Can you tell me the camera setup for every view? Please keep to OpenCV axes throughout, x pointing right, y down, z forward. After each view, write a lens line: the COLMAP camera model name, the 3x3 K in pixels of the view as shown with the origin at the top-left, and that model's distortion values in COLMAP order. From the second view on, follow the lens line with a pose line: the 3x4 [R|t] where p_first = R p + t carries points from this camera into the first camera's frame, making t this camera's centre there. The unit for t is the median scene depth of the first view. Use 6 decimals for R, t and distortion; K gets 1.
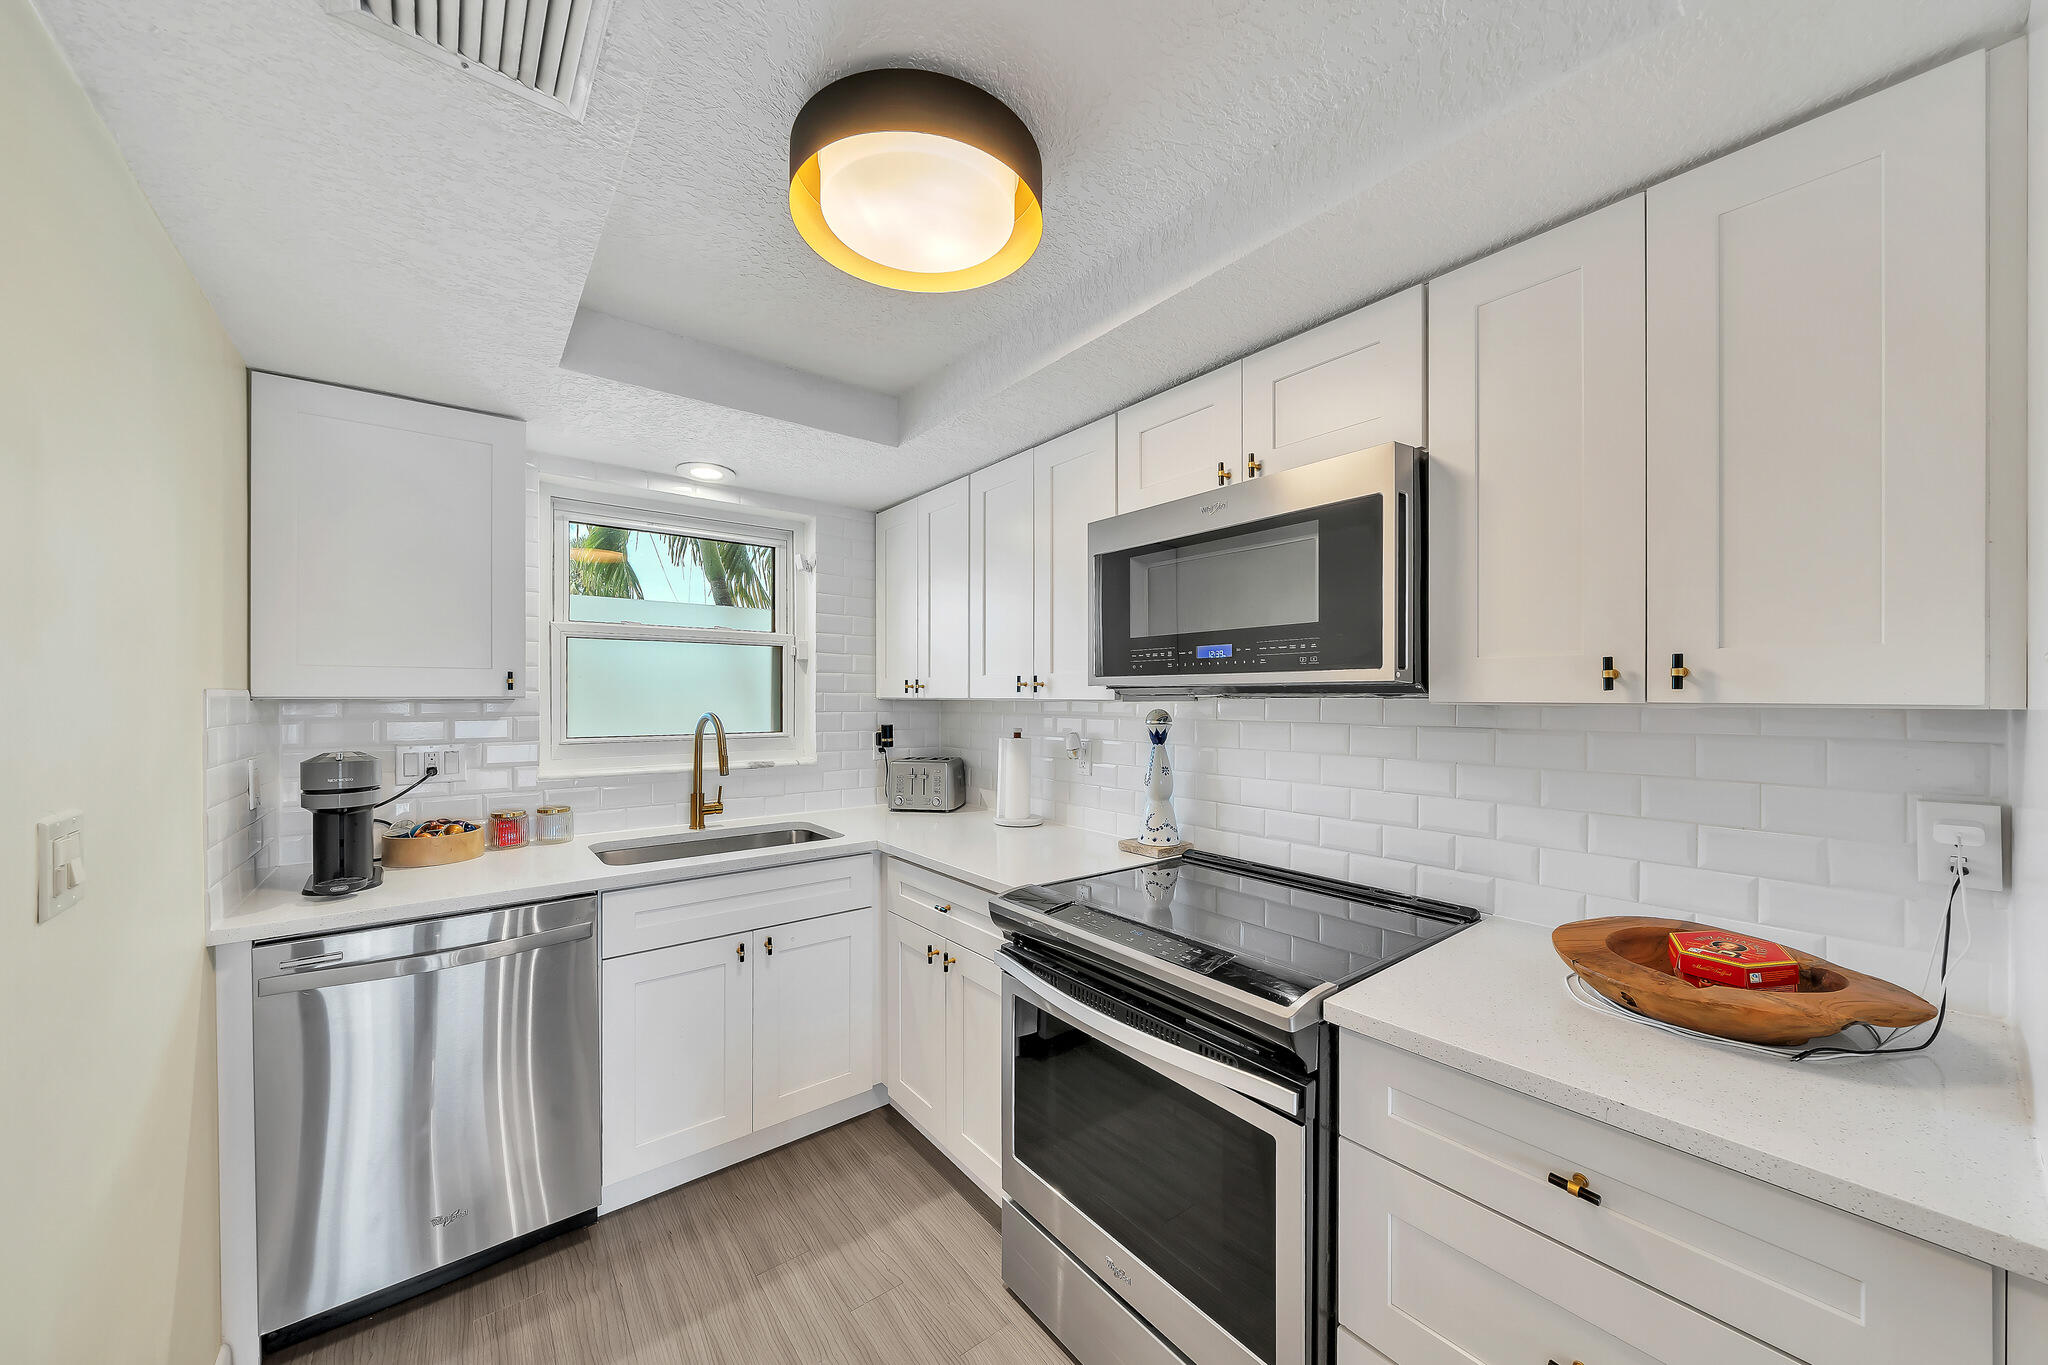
lens RADIAL K [[723.3, 0, 995.6], [0, 723.3, 697.2], [0, 0, 1]] dist [-0.003473, -0.000244]
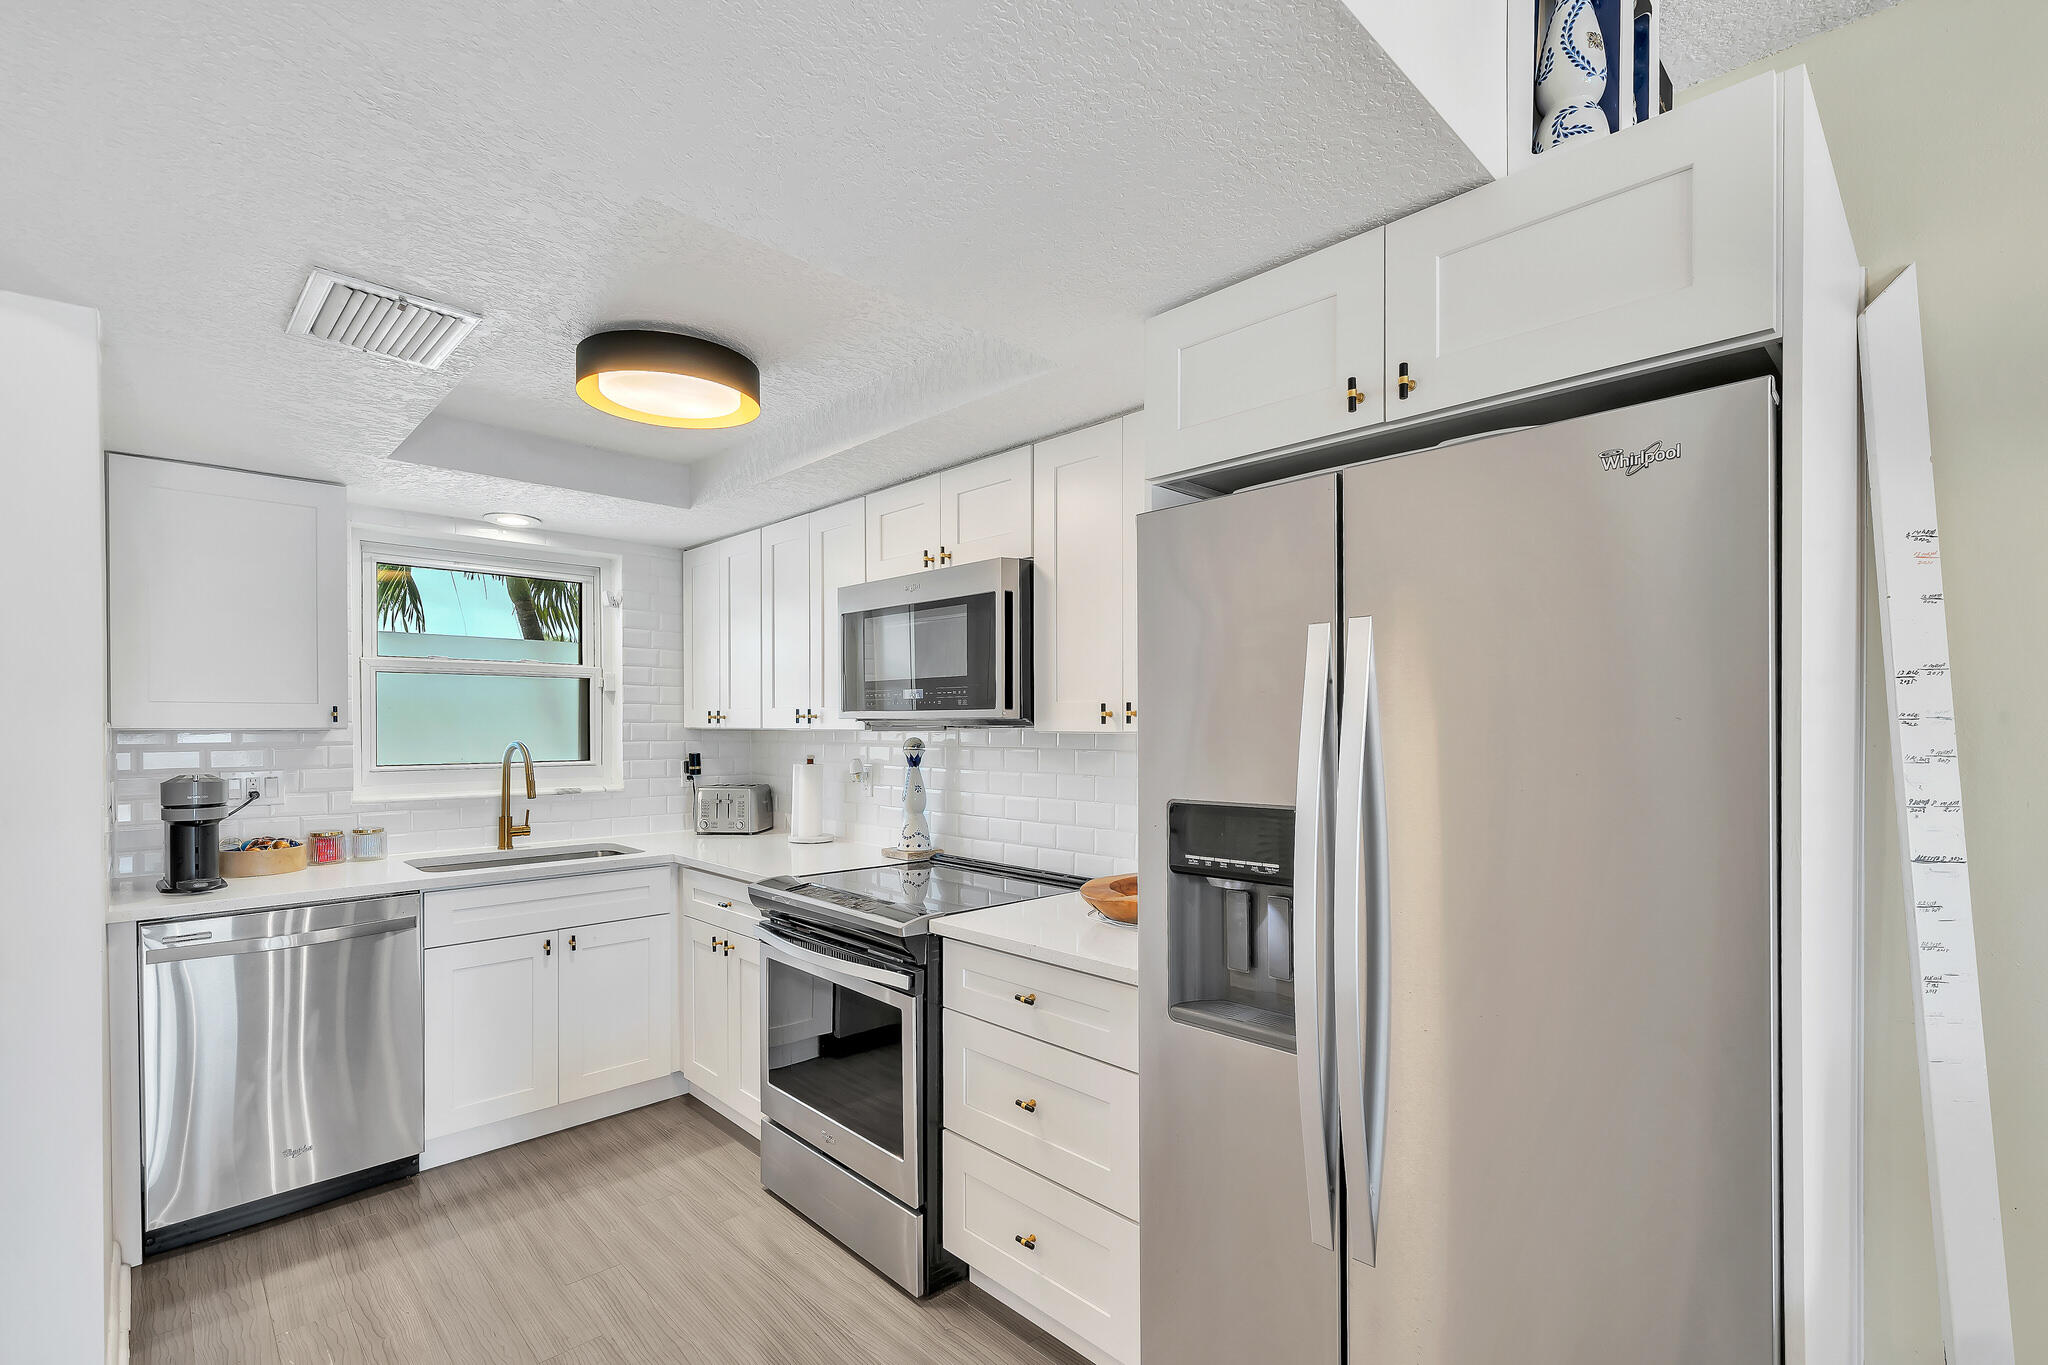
lens RADIAL K [[917.3, 0, 1001.7], [0, 917.3, 730.7], [0, 0, 1]] dist [-0.000213, -0.000710]
pose [[0.993476, -0.001878, 0.114022, 0.236379], [0.001098, 0.999976, 0.006900, -0.005584], [-0.114032, -0.006730, 0.993454, -0.626800]]
